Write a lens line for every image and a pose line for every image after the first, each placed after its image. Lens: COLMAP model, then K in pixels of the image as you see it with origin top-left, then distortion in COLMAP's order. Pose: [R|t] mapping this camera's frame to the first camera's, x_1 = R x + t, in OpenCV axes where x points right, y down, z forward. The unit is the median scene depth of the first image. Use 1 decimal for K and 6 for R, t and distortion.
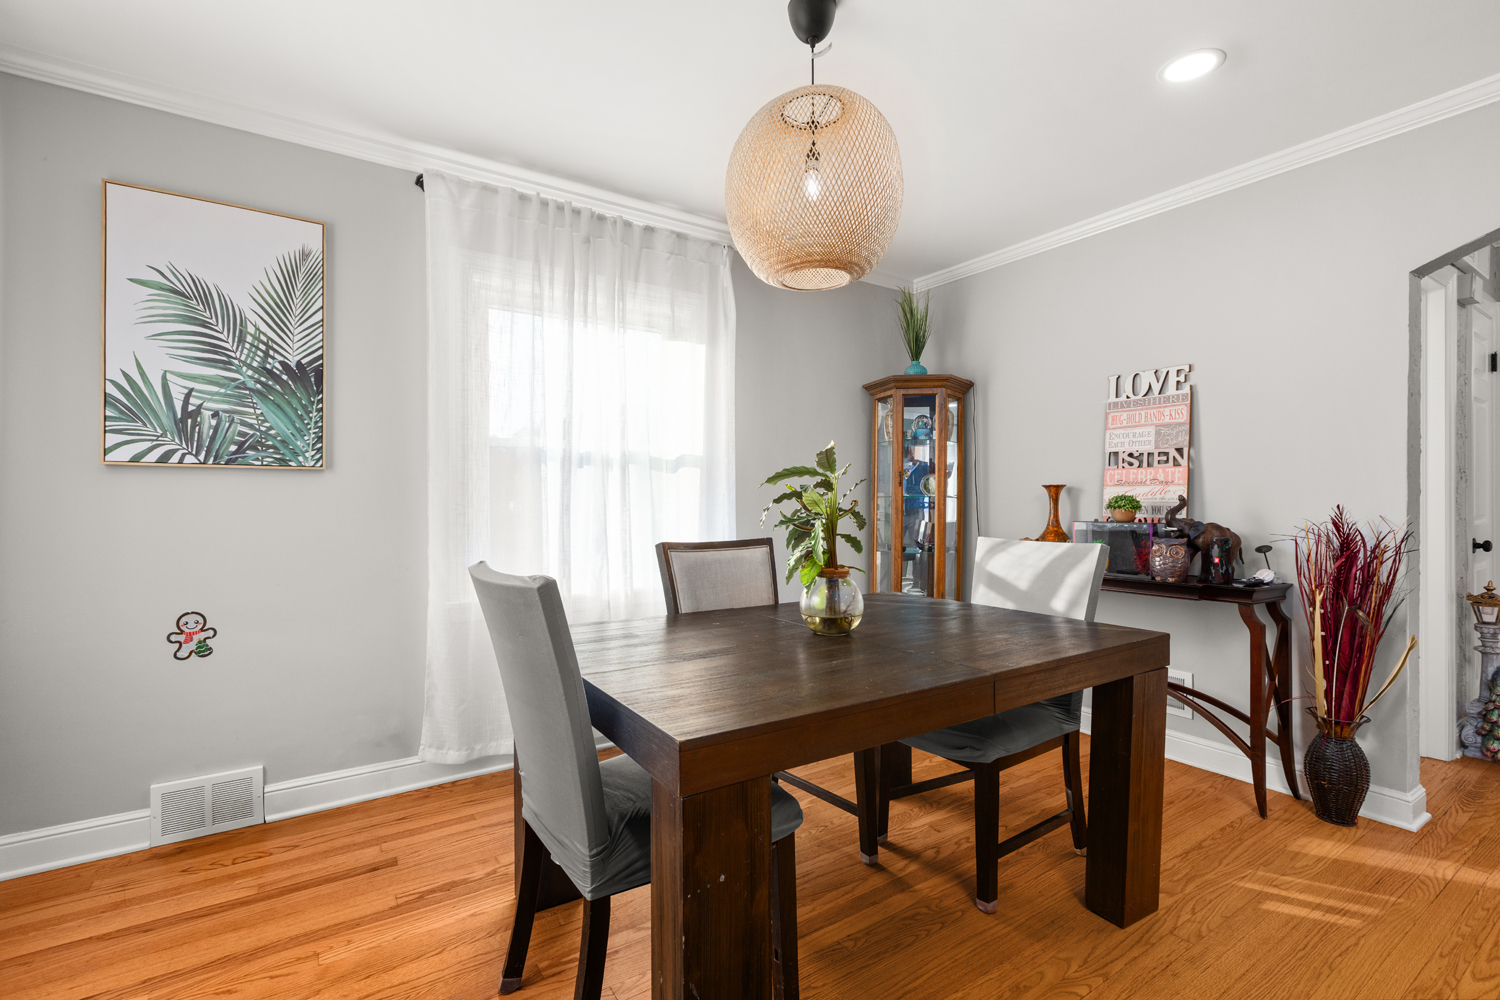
lens RADIAL K [[667.2, 0, 751.2], [0, 667.2, 498.5], [0, 0, 1]] dist [-0.001746, 0.000312]
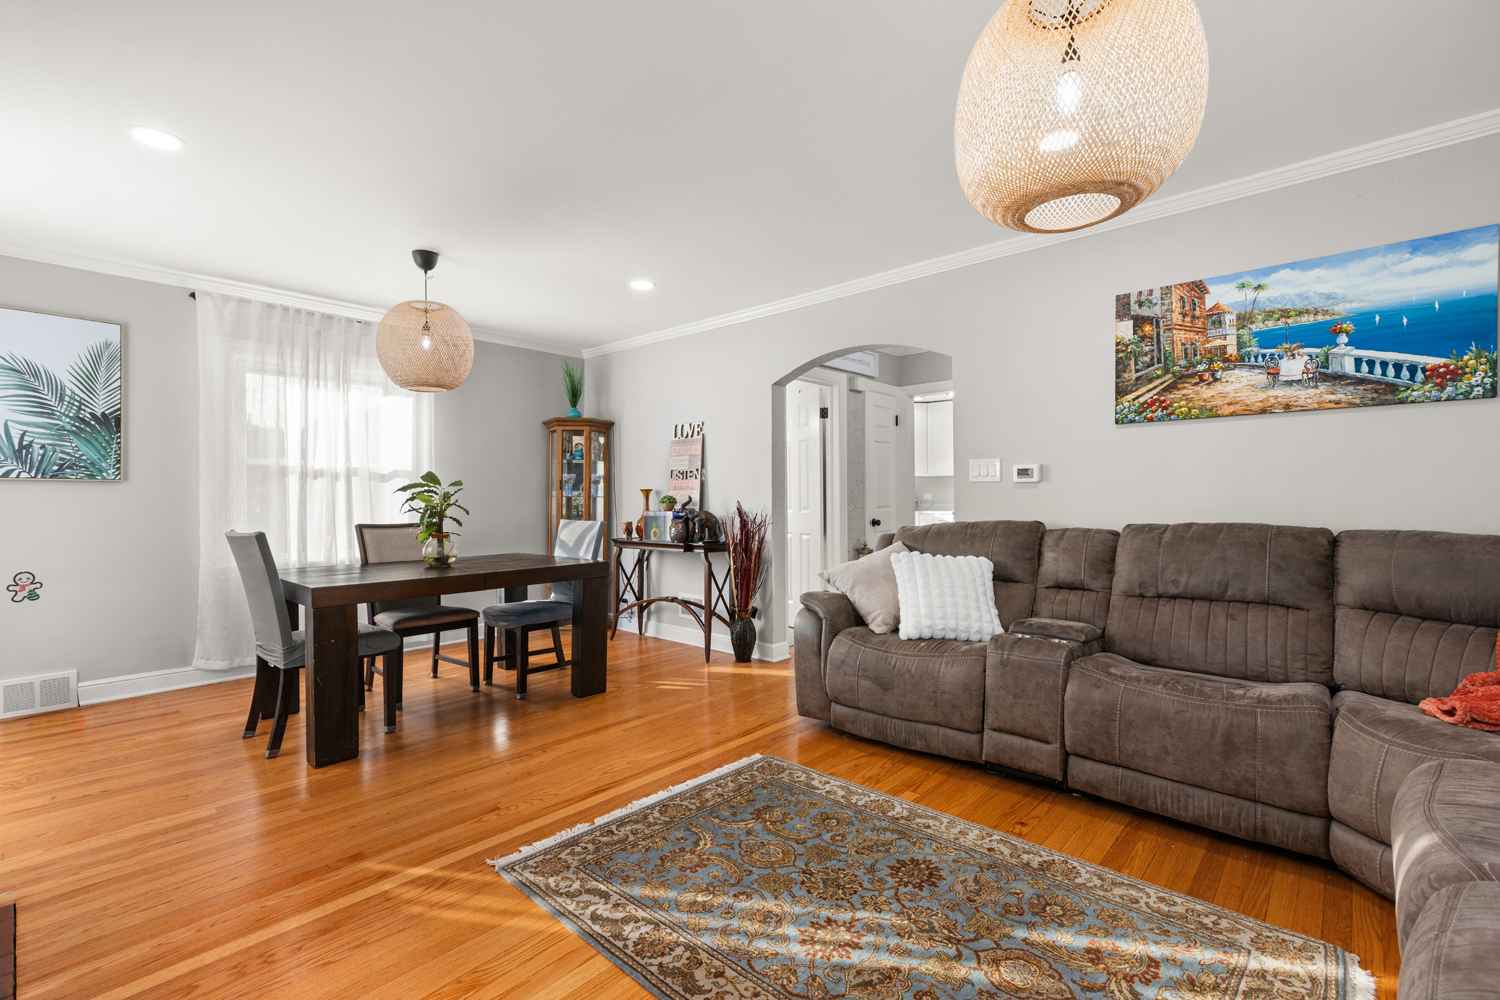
lens RADIAL K [[667.2, 0, 751.2], [0, 667.2, 498.5], [0, 0, 1]] dist [-0.001746, 0.000312]
pose [[0.969685, -0.004137, 0.244324, 0.419882], [0.004733, 0.999987, -0.001852, 0.007521], [-0.244313, 0.002953, 0.969692, -0.898934]]
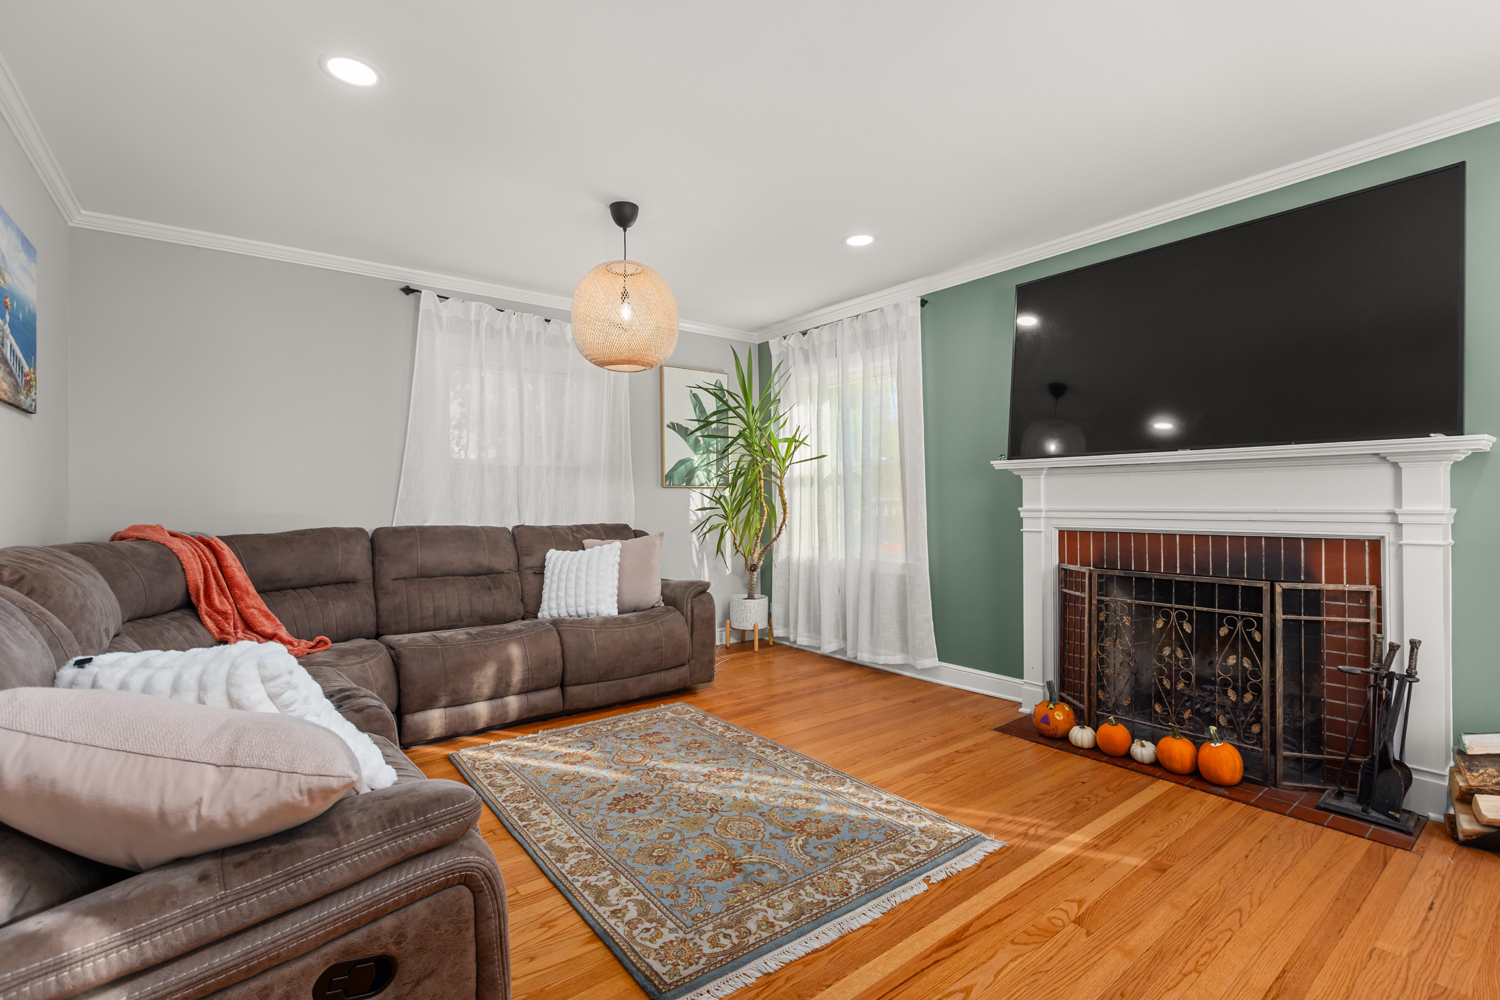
lens RADIAL K [[672.0, 0, 750.0], [0, 672.0, 500.0], [0, 0, 1]] dist [-0.002676, -0.000053]
pose [[-0.997391, 0.010295, -0.071448, 0.700344], [0.010041, 0.999942, 0.003924, 0.000073], [0.071485, 0.003196, -0.997437, 0.887905]]
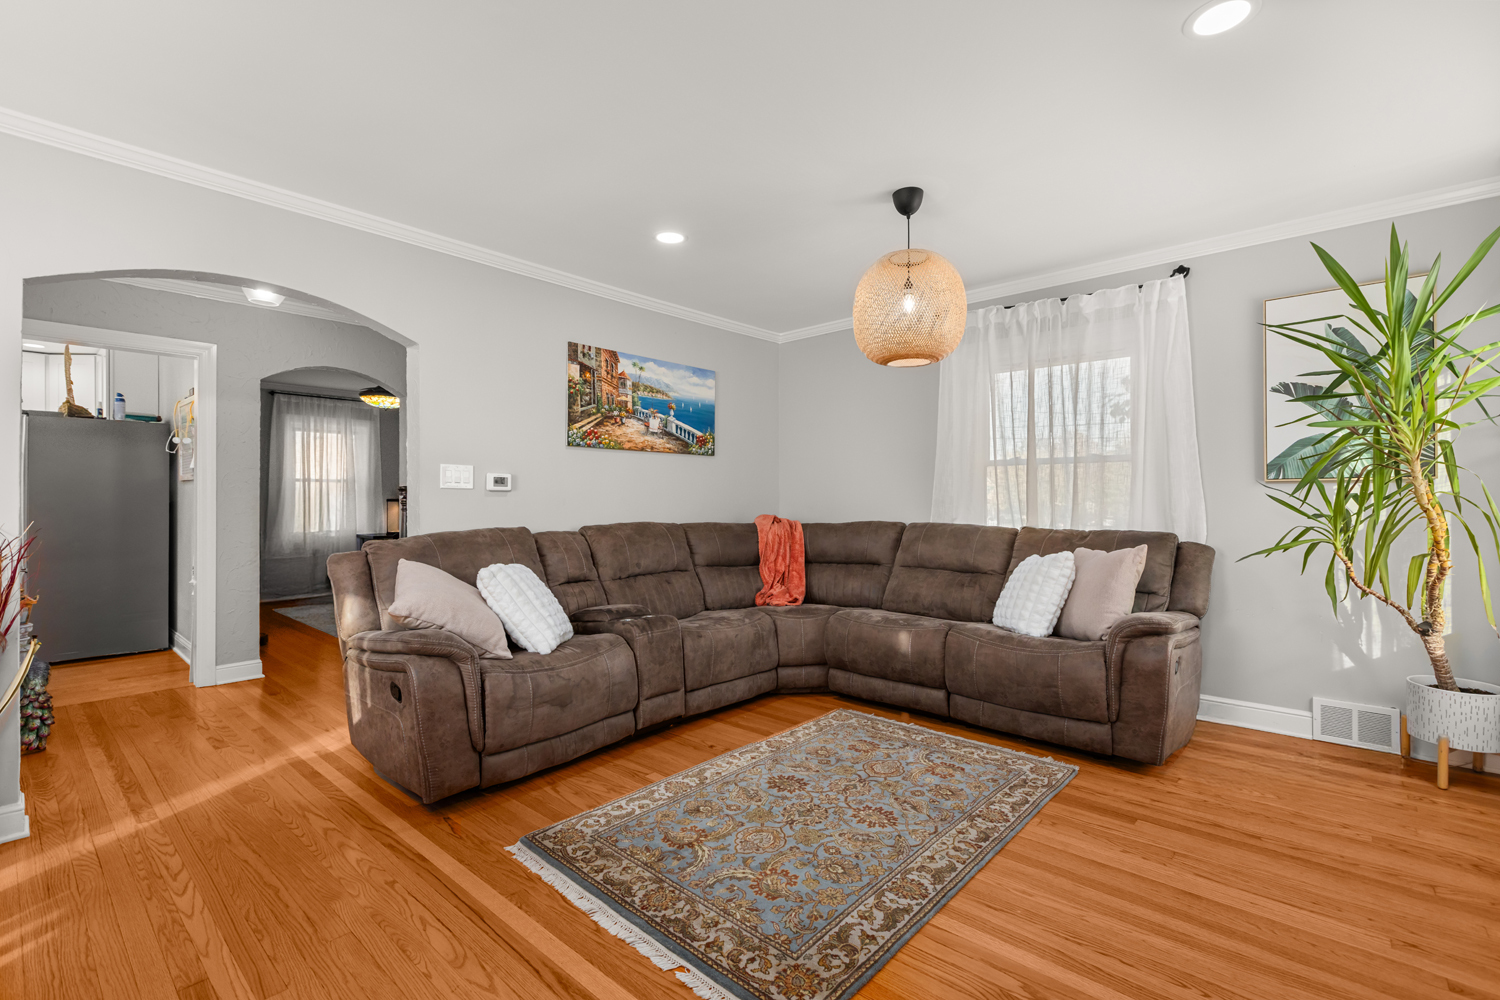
lens RADIAL K [[667.2, 0, 751.2], [0, 667.2, 498.5], [0, 0, 1]] dist [-0.001746, 0.000312]
pose [[-0.255746, 0.006848, 0.966720, -0.239471], [0.005456, 0.999969, -0.005641, 0.002035], [-0.966728, 0.003832, -0.255776, 0.185219]]
